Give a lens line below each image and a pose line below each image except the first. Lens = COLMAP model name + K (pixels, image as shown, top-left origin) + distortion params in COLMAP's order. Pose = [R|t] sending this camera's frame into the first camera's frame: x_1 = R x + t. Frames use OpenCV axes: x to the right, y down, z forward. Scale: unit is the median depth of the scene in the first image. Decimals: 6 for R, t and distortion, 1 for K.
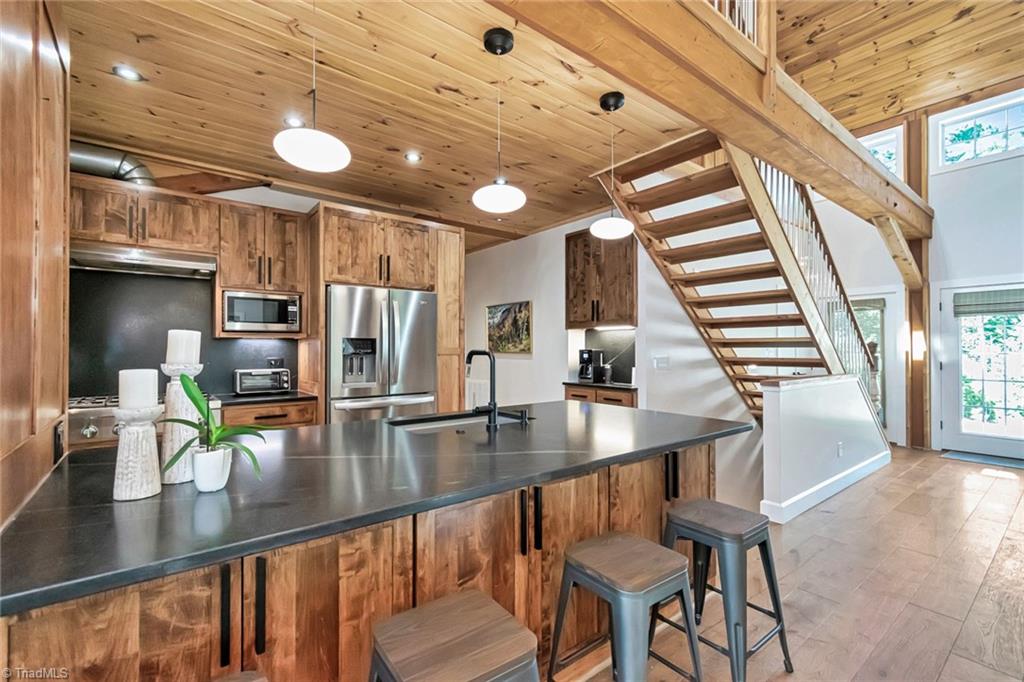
lens RADIAL K [[444.4, 0, 506.1], [0, 444.4, 343.4], [0, 0, 1]] dist [0.007631, -0.004564]
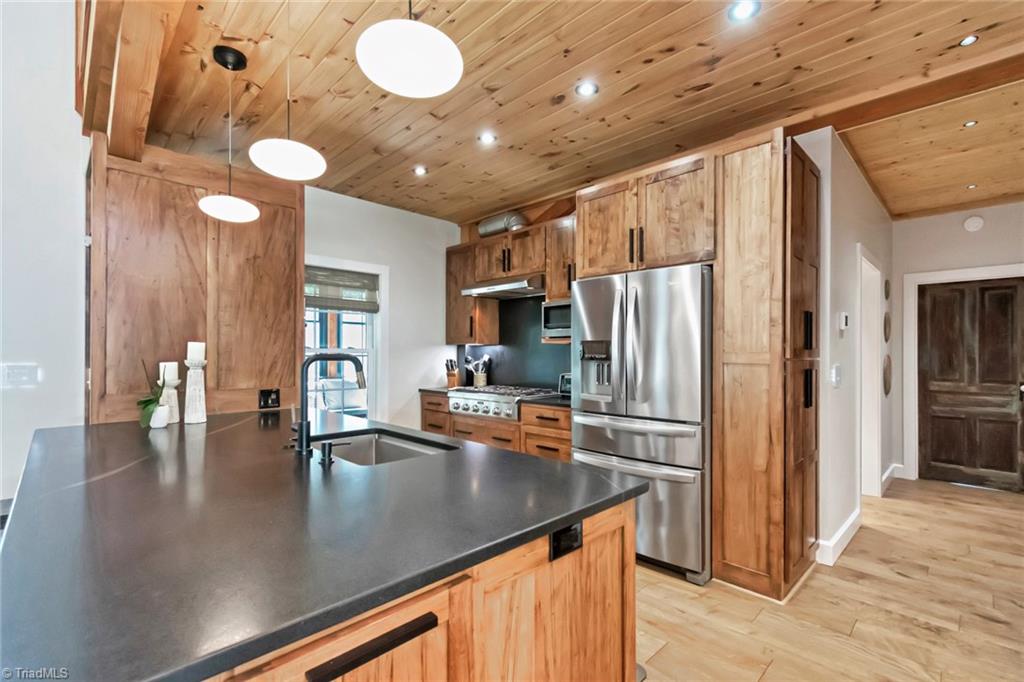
lens RADIAL K [[444.4, 0, 529.3], [0, 444.4, 351.0], [0, 0, 1]] dist [0.007631, -0.004564]
pose [[0.149243, -0.002269, -0.988798, 0.449924], [0.008411, 0.999964, -0.001025, 0.007968], [0.988765, -0.008164, 0.149257, 0.724033]]
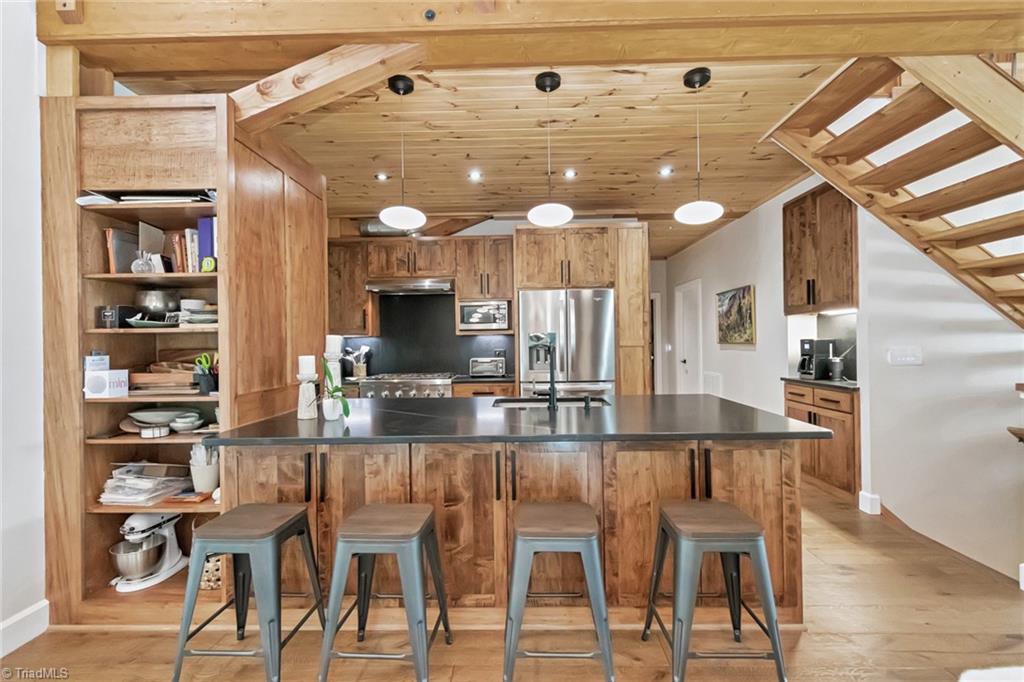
lens RADIAL K [[444.4, 0, 515.1], [0, 444.4, 343.2], [0, 0, 1]] dist [0.007631, -0.004564]
pose [[0.778747, -0.008079, -0.627287, 0.358614], [0.020978, 0.999693, 0.013168, -0.000958], [0.626988, -0.023414, 0.778677, 0.009458]]
